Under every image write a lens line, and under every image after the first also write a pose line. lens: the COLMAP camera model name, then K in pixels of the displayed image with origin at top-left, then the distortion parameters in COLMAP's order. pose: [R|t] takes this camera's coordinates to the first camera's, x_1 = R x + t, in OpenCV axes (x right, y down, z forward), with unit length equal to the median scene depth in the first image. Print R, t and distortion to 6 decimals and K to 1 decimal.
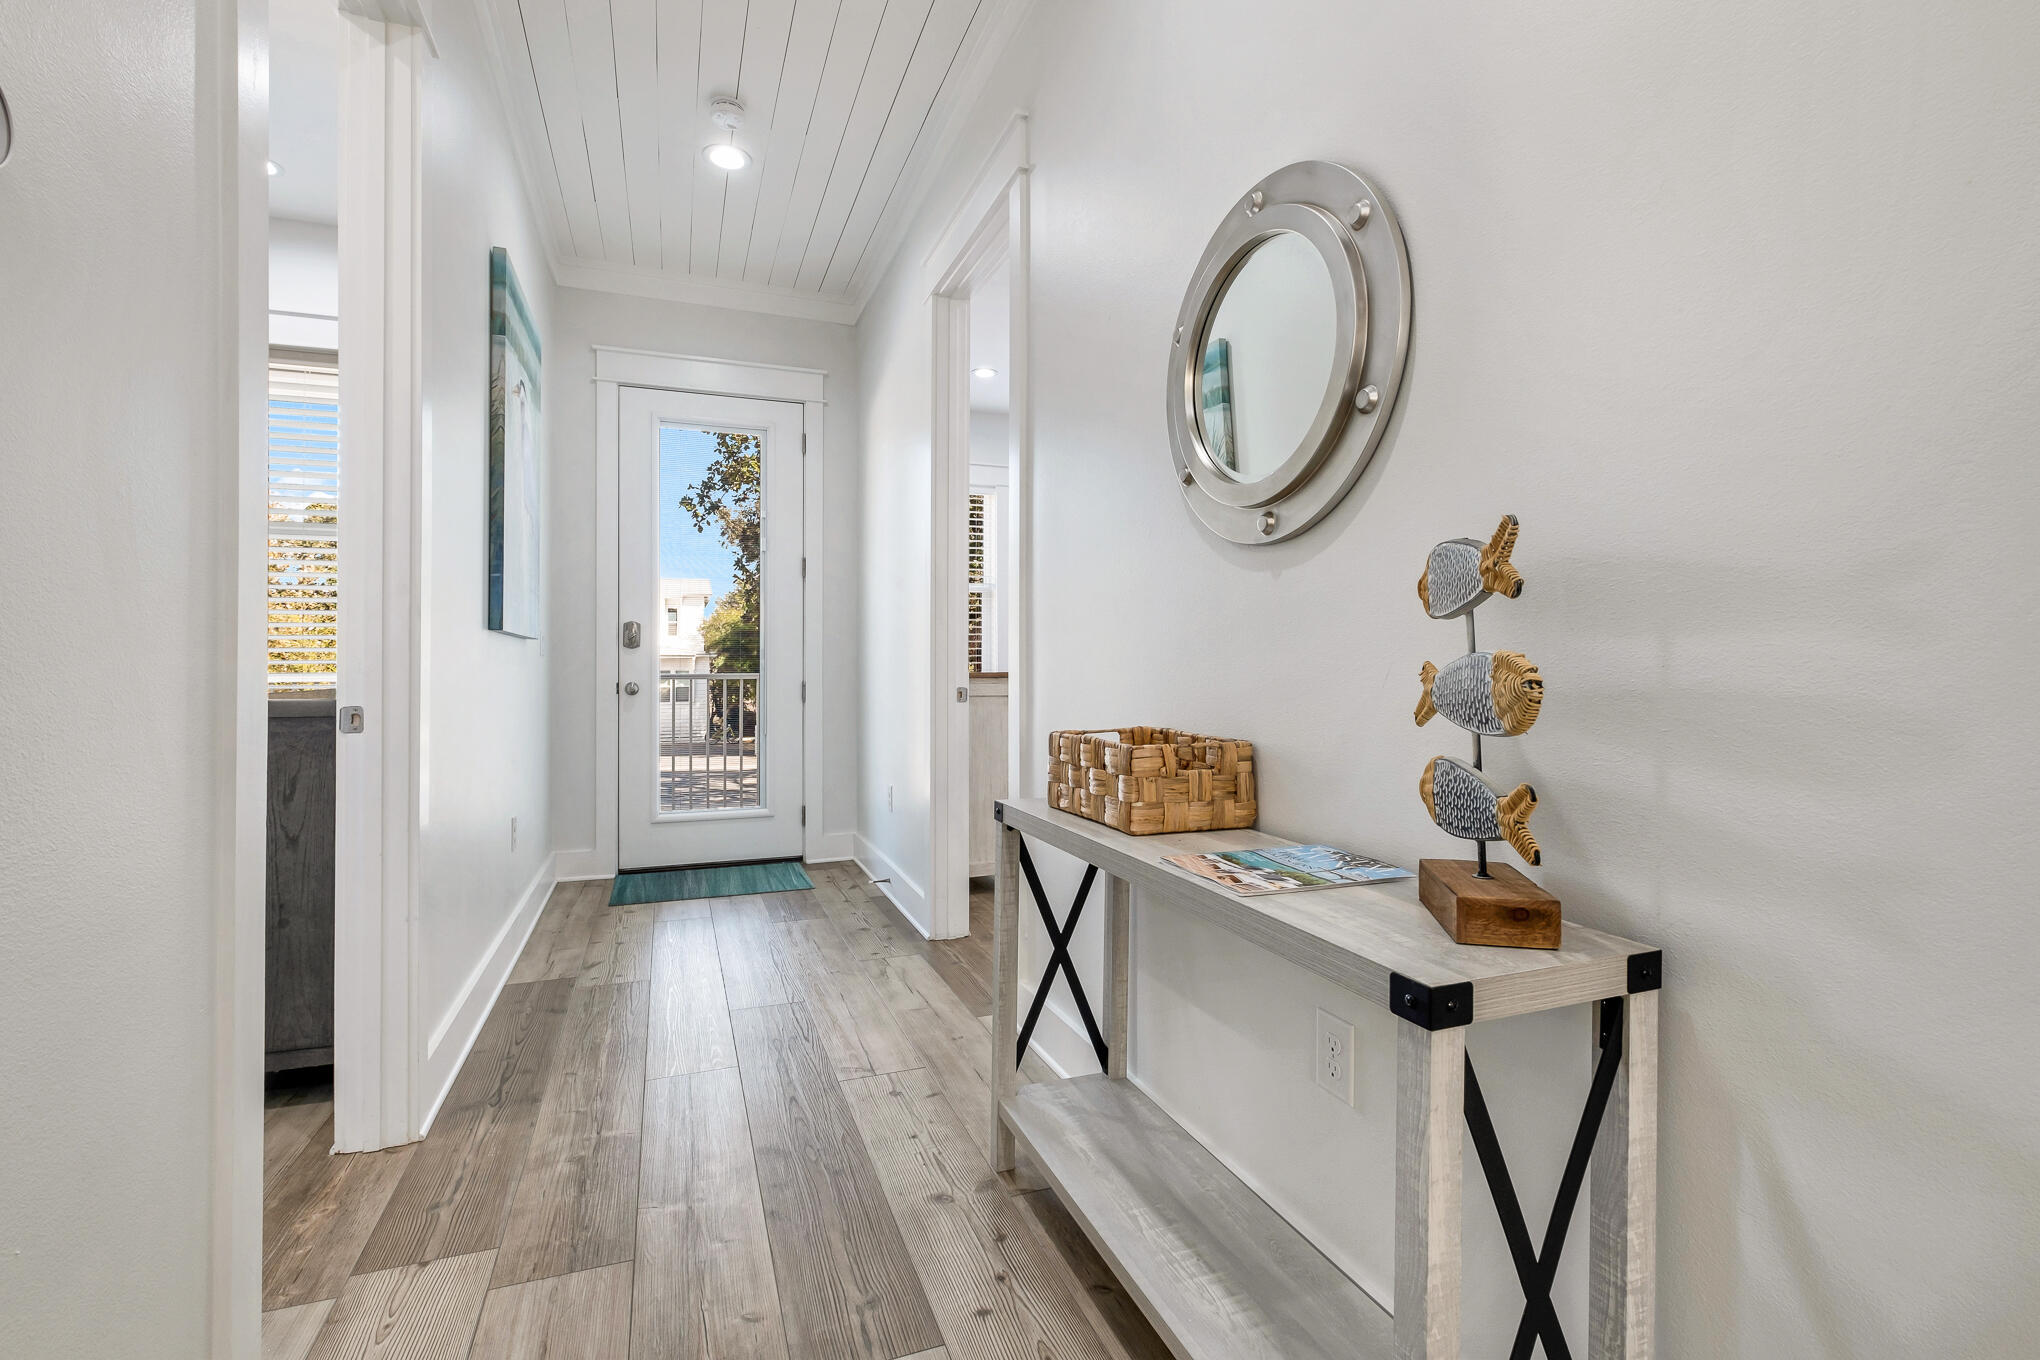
lens RADIAL K [[904.3, 0, 1009.3], [0, 904.3, 685.0], [0, 0, 1]] dist [-0.003493, -0.000029]
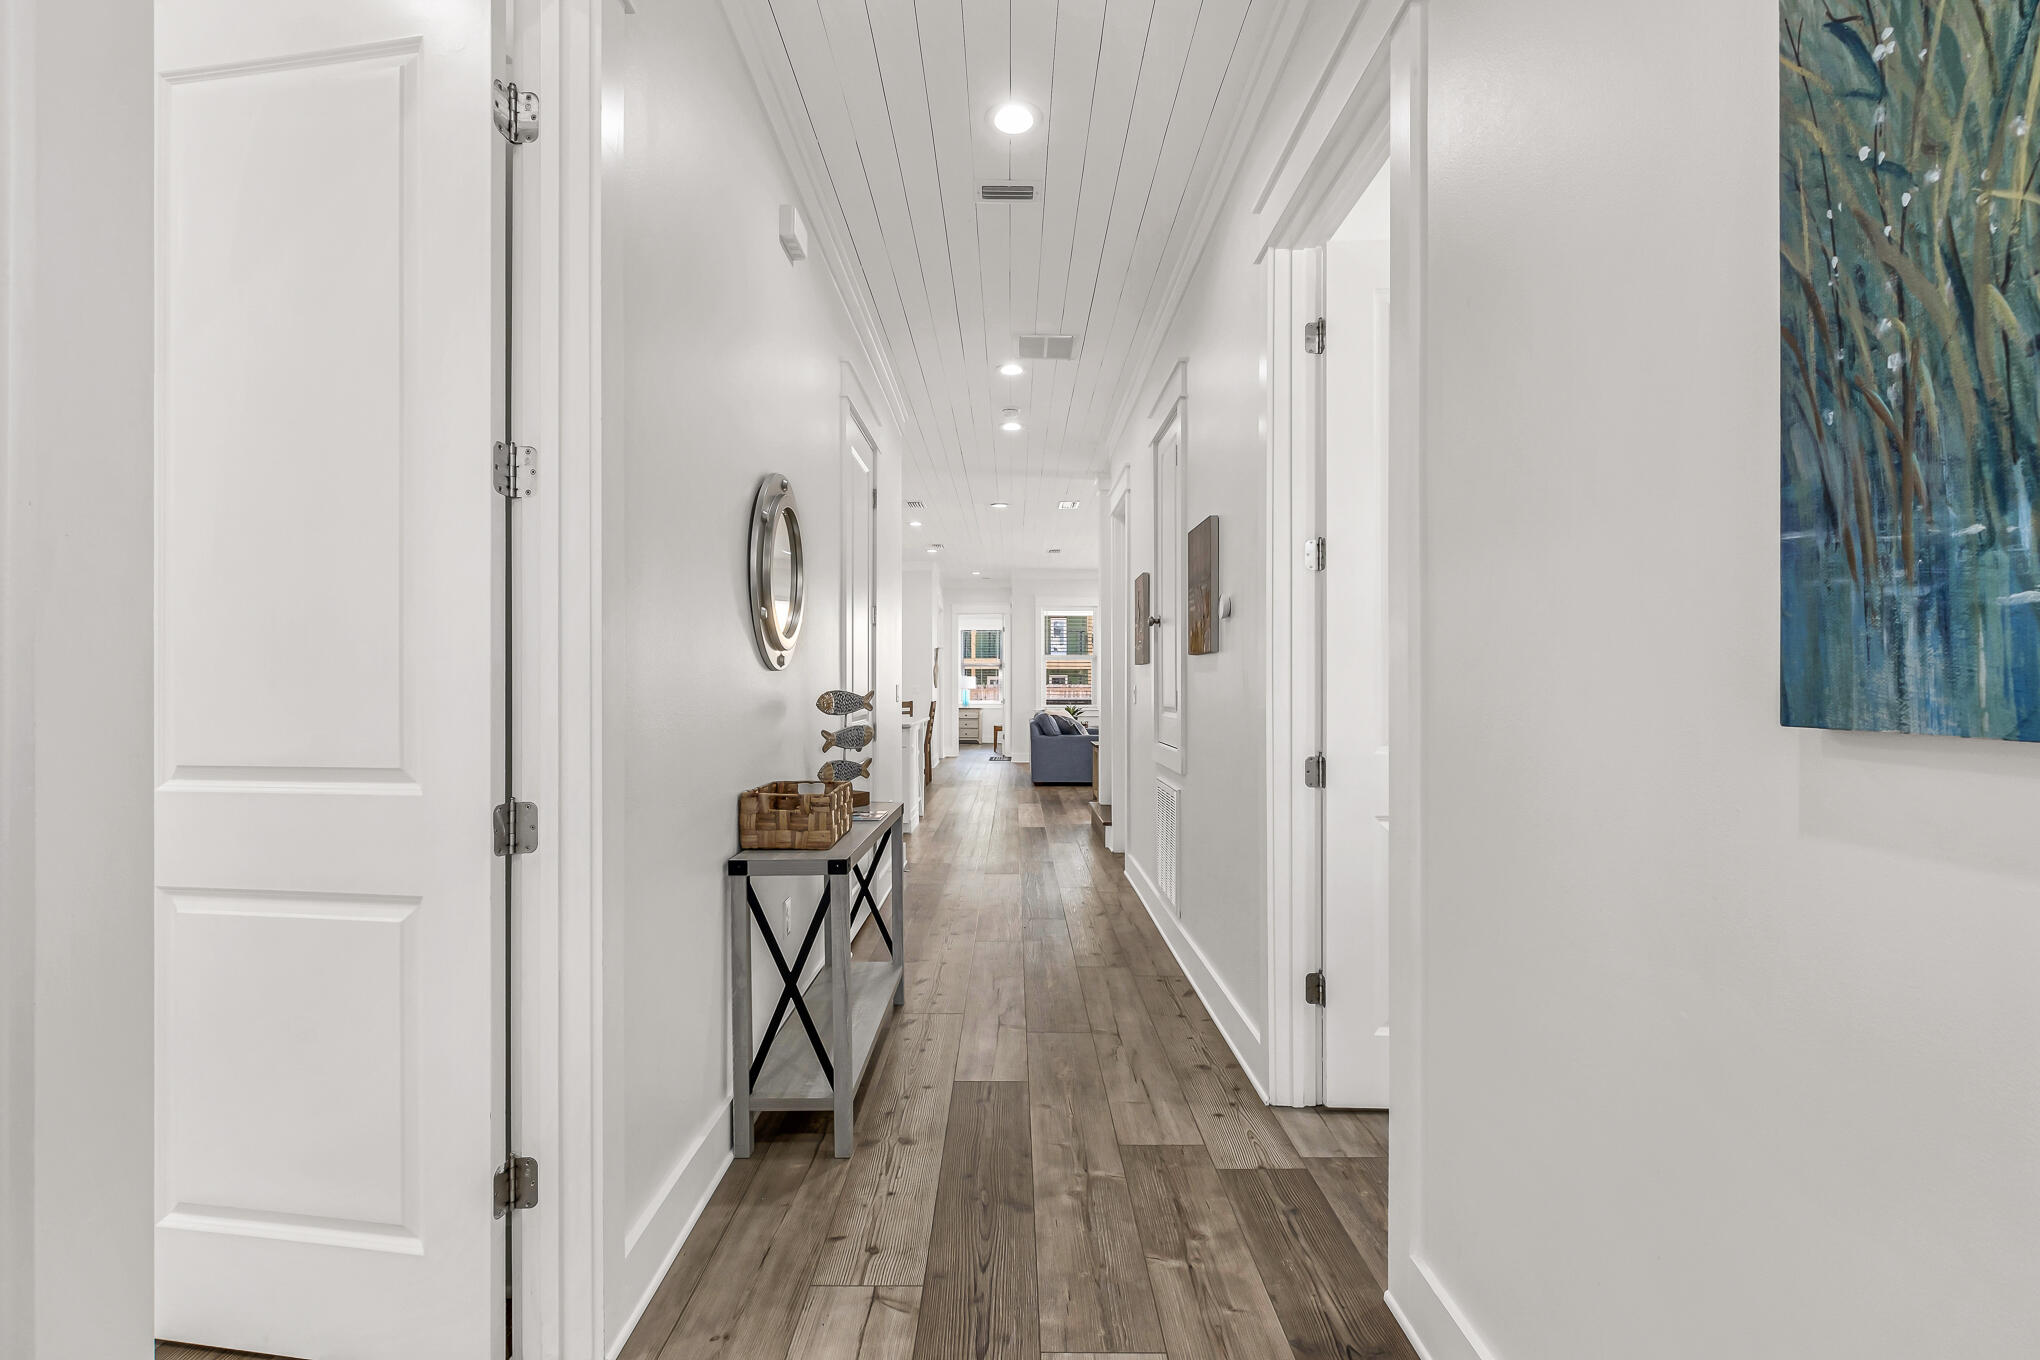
lens RADIAL K [[904.3, 0, 1009.3], [0, 904.3, 685.0], [0, 0, 1]] dist [-0.003493, -0.000029]
pose [[-0.934565, 0.004941, 0.355758, -0.643878], [0.011633, 0.999793, 0.016674, -0.121437], [-0.355602, 0.019722, -0.934429, 2.012035]]
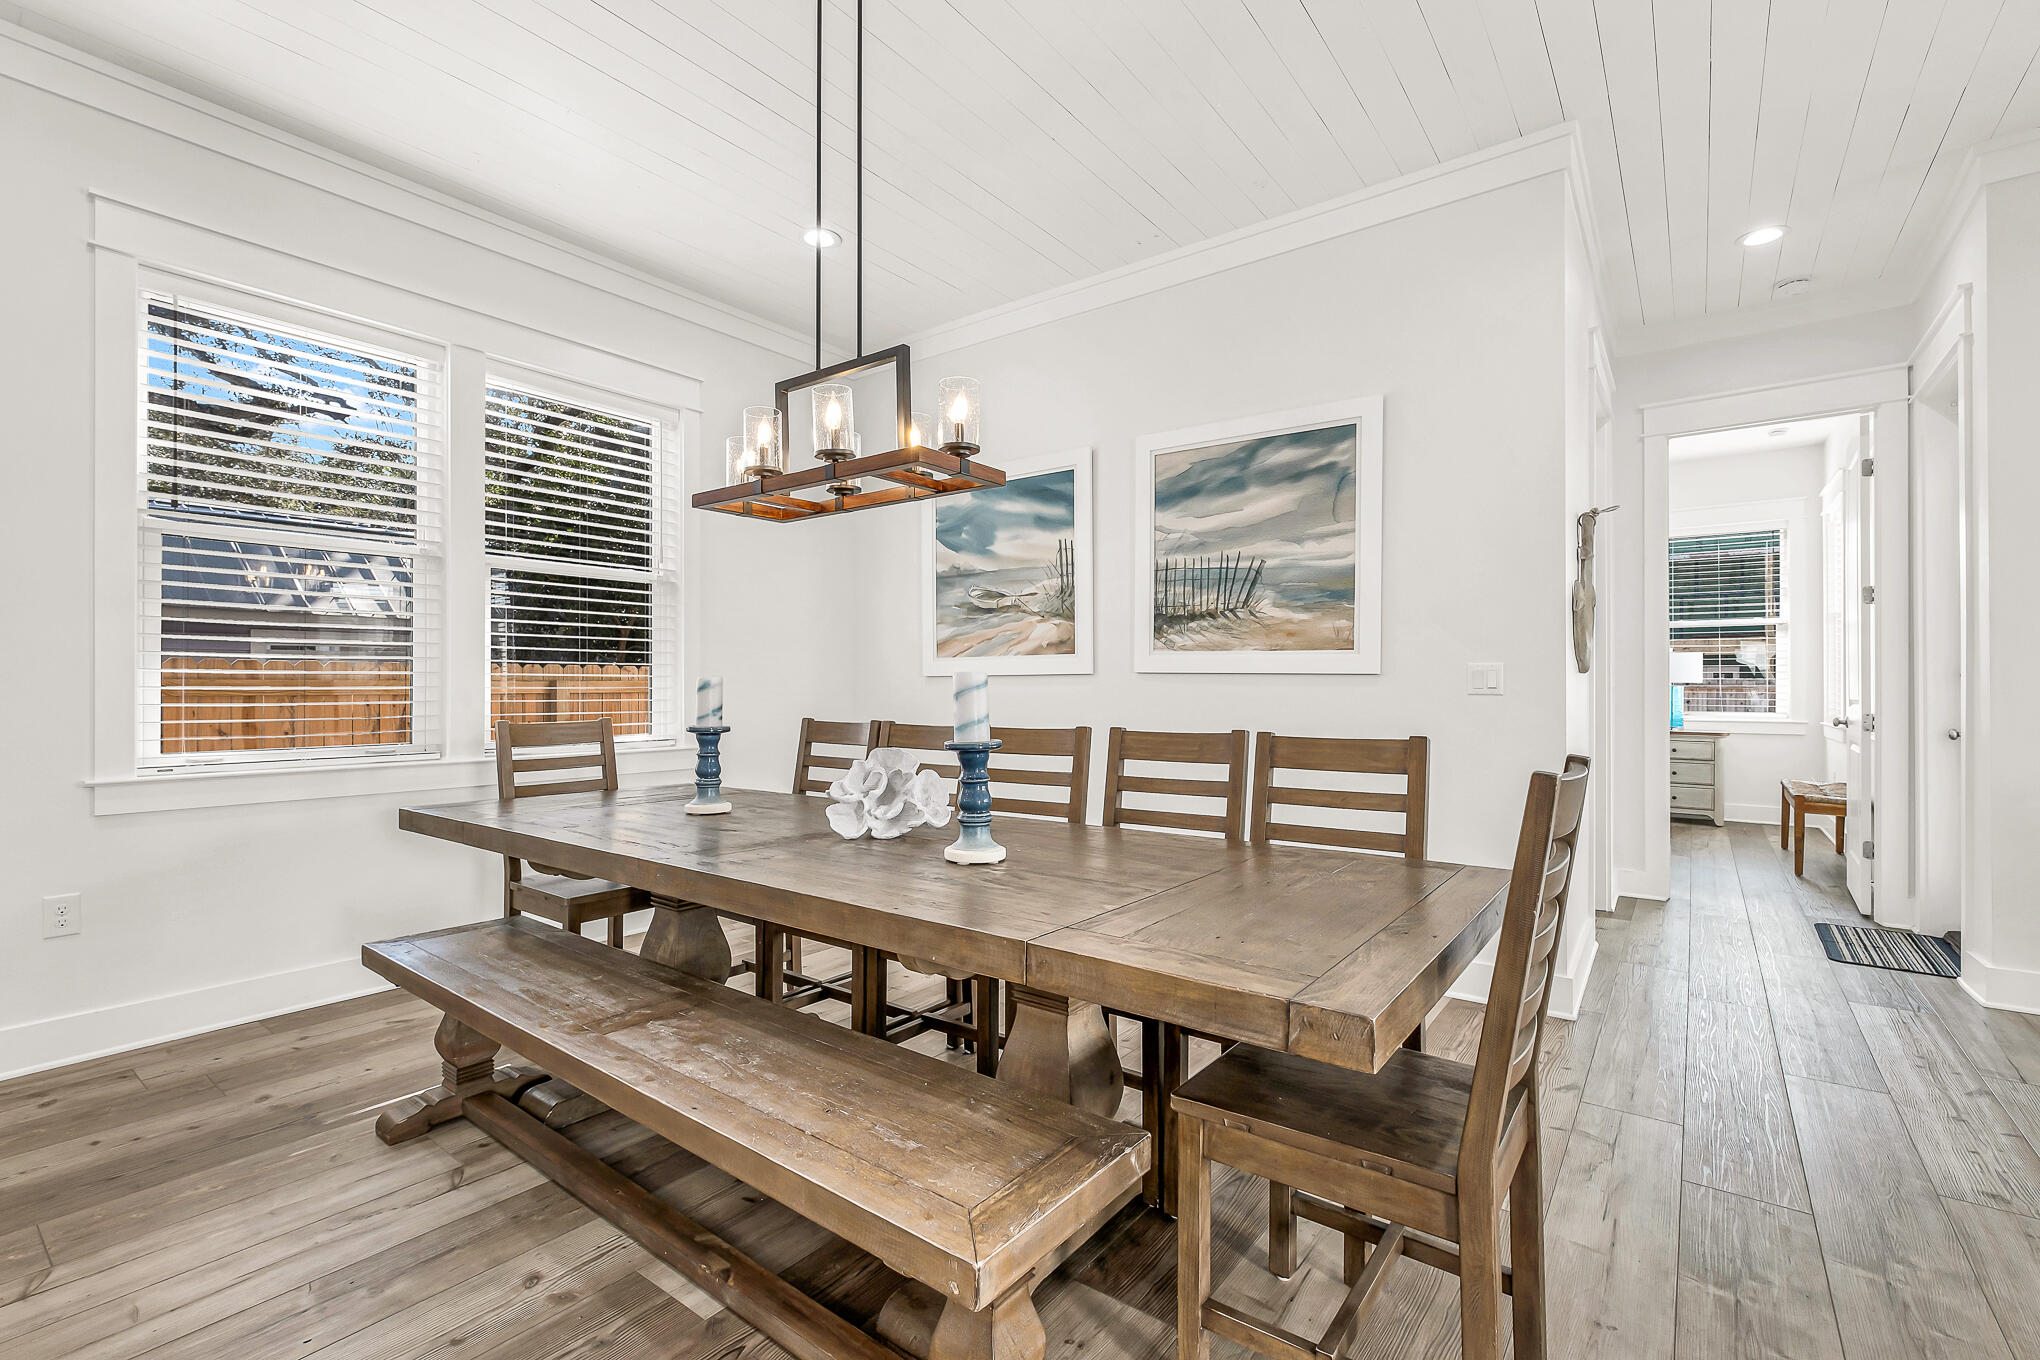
lens RADIAL K [[904.3, 0, 1009.3], [0, 904.3, 685.0], [0, 0, 1]] dist [-0.003493, -0.000029]
pose [[-0.526080, 0.012867, 0.850338, -0.591704], [0.024860, 0.999691, 0.000253, -0.118072], [-0.850072, 0.021273, -0.526237, 1.902131]]
